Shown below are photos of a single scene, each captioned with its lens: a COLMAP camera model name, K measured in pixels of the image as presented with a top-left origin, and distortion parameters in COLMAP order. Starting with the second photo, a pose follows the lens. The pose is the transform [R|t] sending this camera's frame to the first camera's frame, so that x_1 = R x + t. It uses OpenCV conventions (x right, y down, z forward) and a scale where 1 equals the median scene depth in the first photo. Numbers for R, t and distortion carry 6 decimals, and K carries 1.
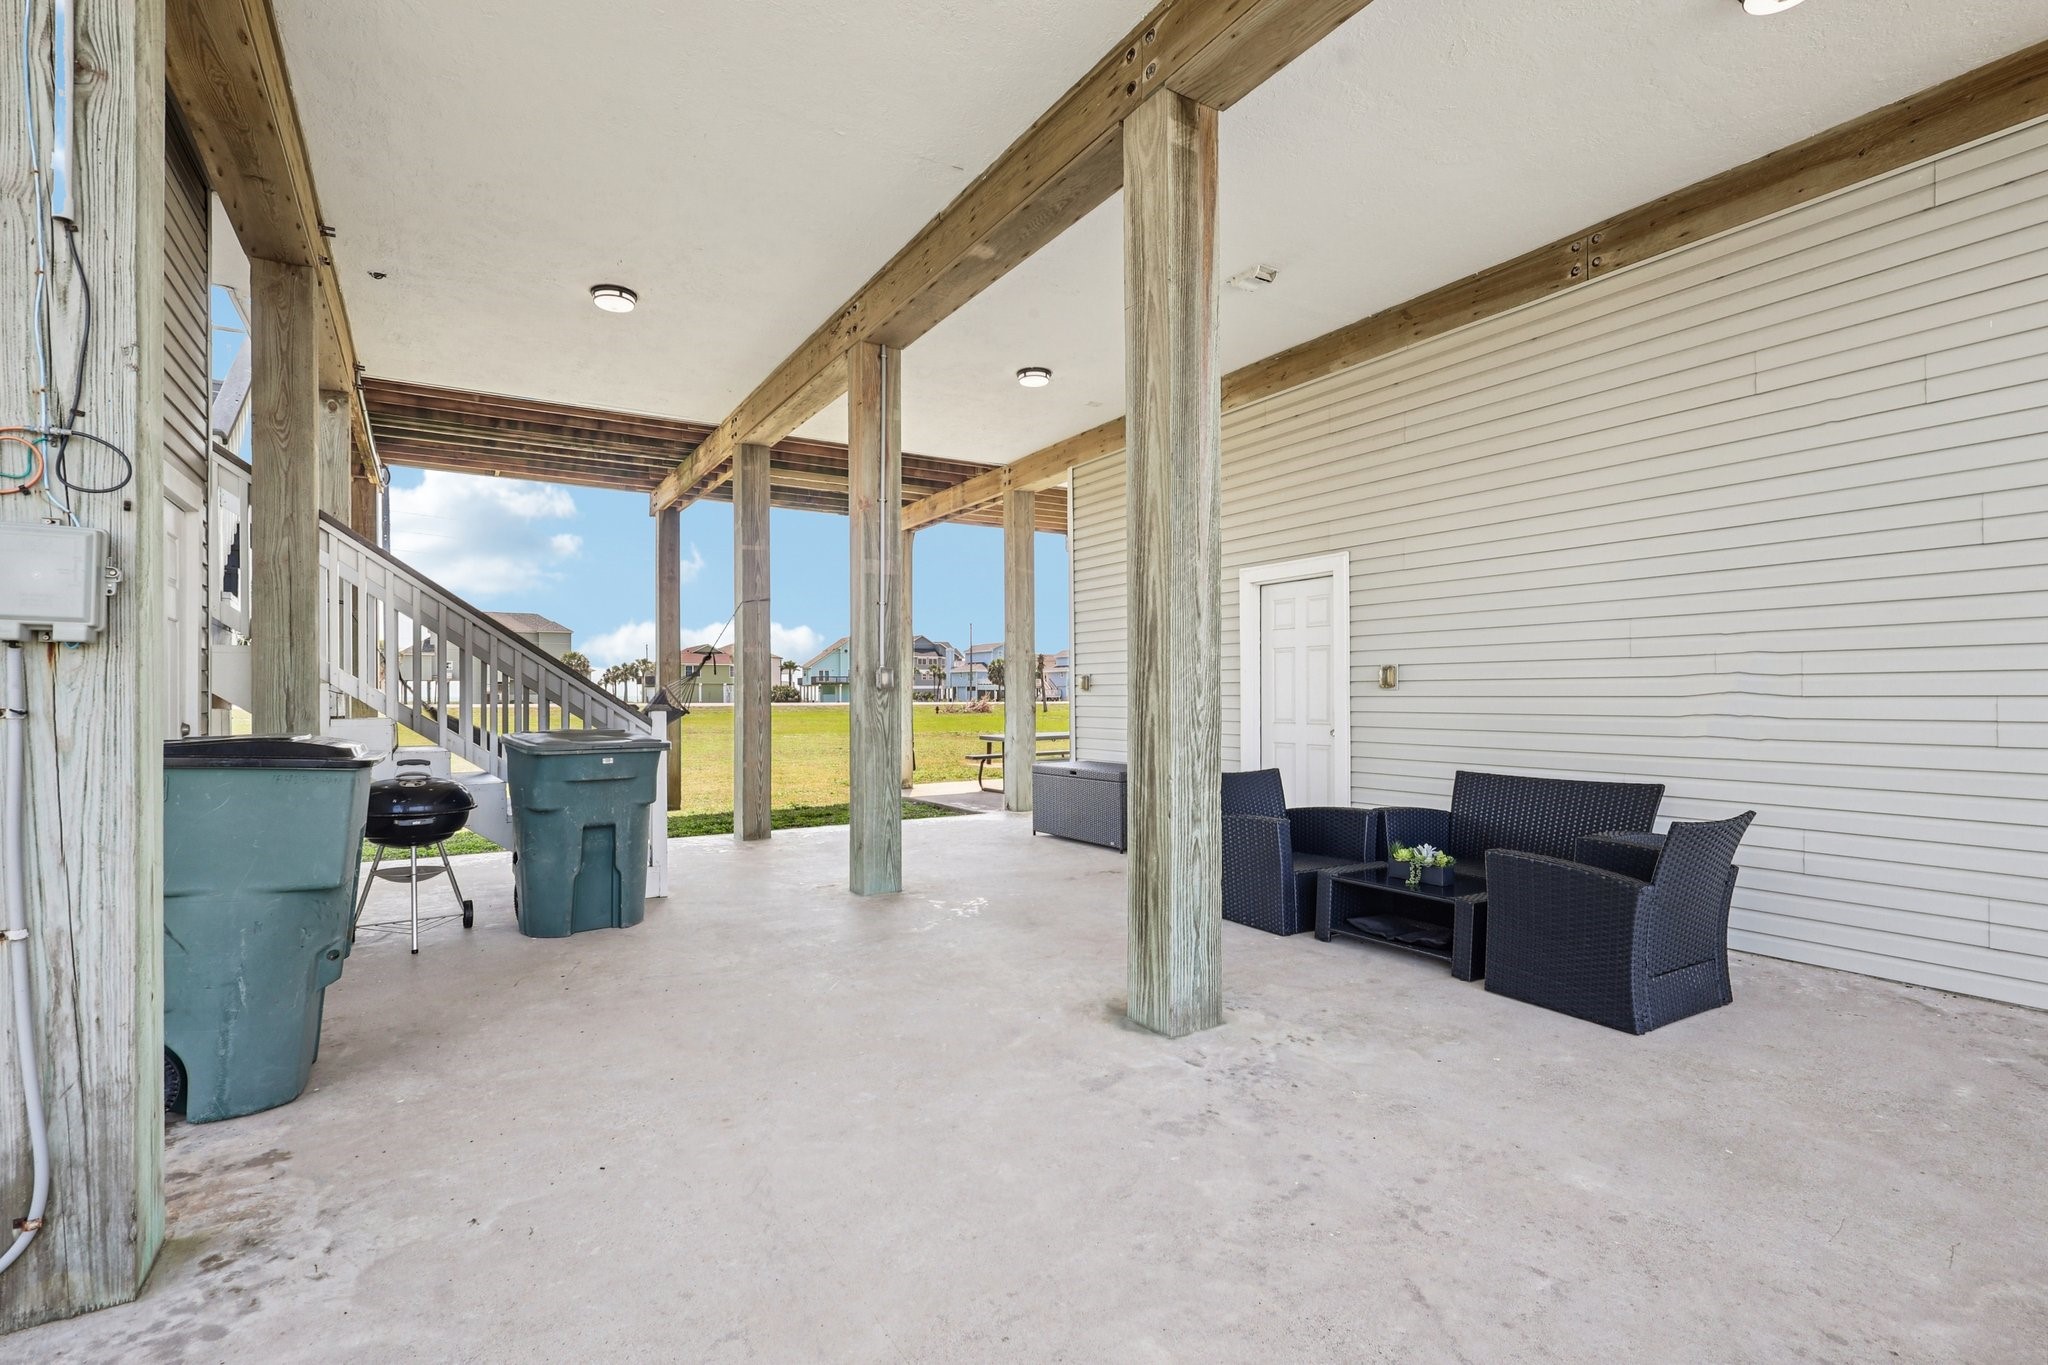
lens RADIAL K [[968.5, 0, 1007.6], [0, 968.5, 687.7], [0, 0, 1]] dist [-0.003531, 0.001090]
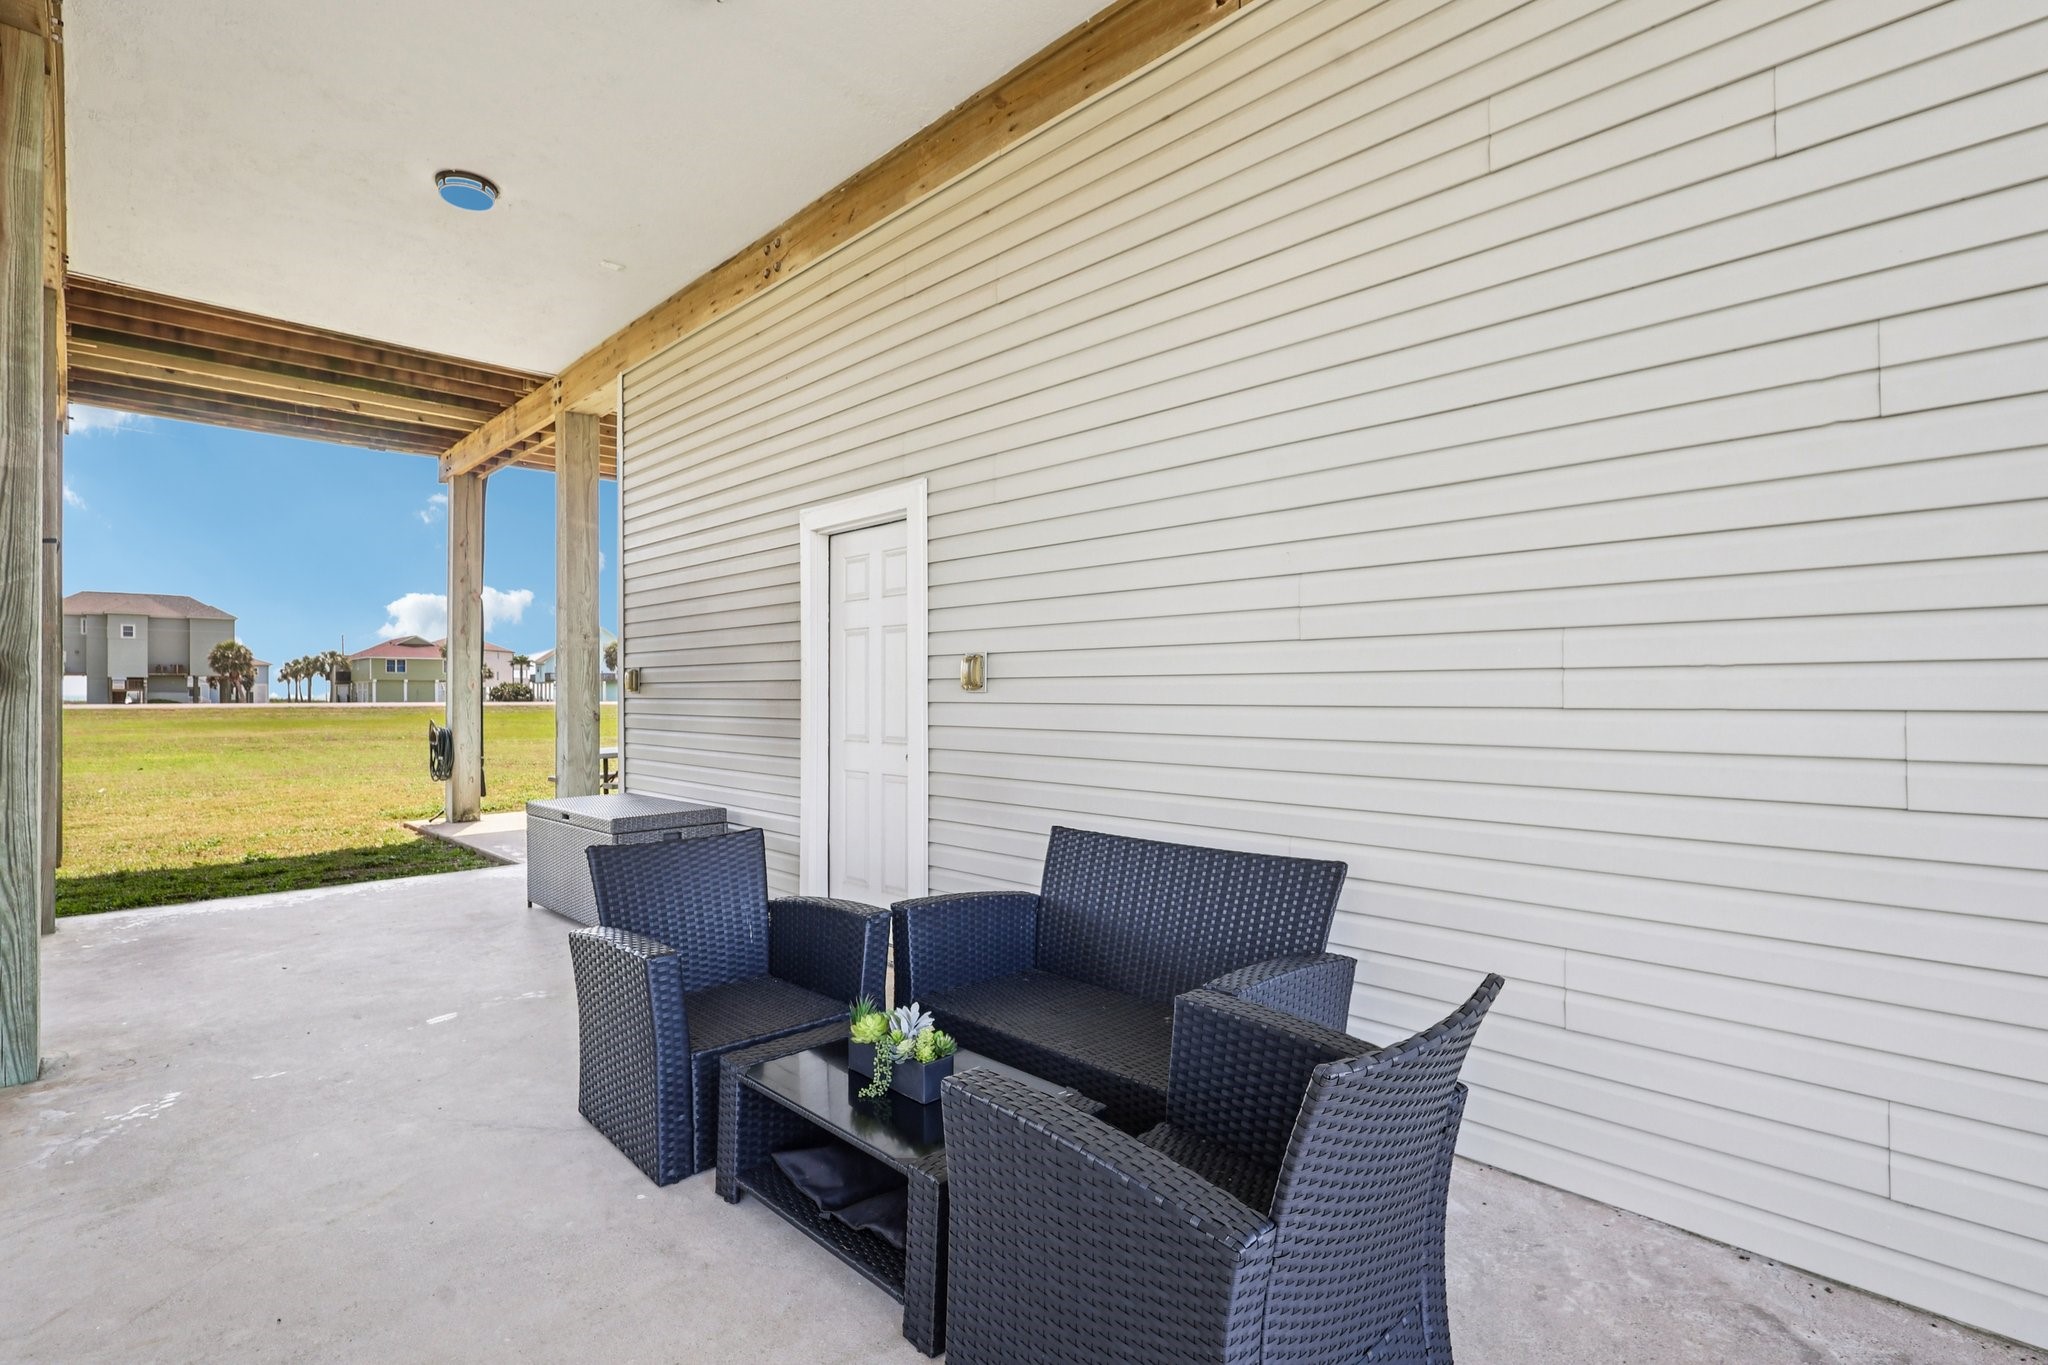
lens RADIAL K [[968.5, 0, 1007.6], [0, 968.5, 687.7], [0, 0, 1]] dist [-0.003531, 0.001090]
pose [[0.975585, 0.002143, 0.219610, 0.261163], [-0.002600, 0.999995, 0.001790, -0.002008], [-0.219605, -0.002317, 0.975586, 0.354775]]
